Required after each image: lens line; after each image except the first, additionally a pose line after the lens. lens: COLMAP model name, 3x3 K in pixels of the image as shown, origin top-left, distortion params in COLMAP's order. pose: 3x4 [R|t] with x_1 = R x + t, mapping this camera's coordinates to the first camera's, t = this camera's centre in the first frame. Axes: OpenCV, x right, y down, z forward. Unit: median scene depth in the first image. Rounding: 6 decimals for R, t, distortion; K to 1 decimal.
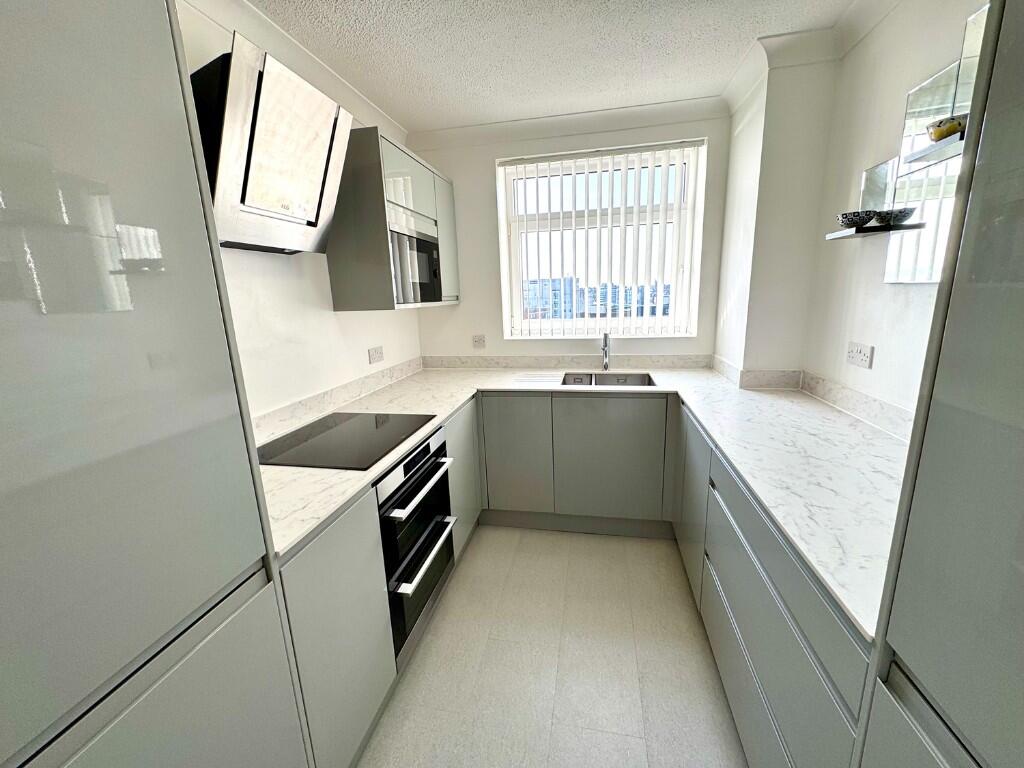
lens RADIAL K [[406.8, 0, 512.0], [0, 406.8, 384.0], [0, 0, 1]] dist [0.000039, -0.002987]
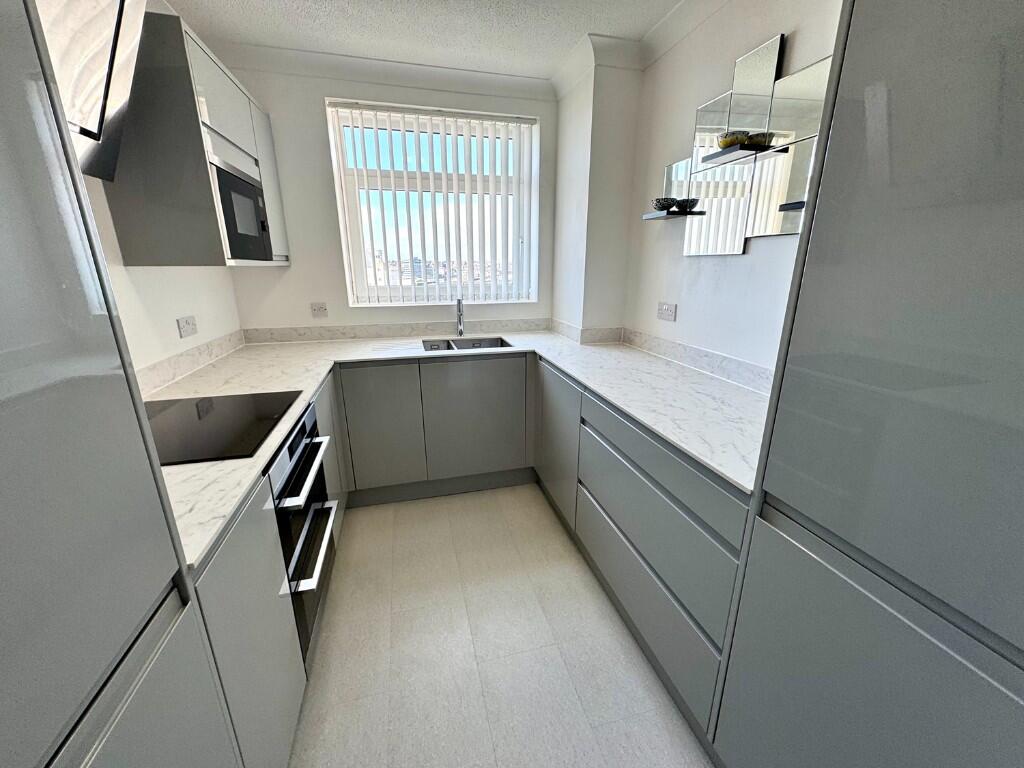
lens RADIAL K [[406.8, 0, 512.0], [0, 406.8, 384.0], [0, 0, 1]] dist [0.000039, -0.002987]
pose [[0.896974, -0.091425, 0.432526, -0.139789], [0.065234, 0.995044, 0.075045, 0.023462], [-0.437244, -0.039098, 0.898493, 0.023545]]
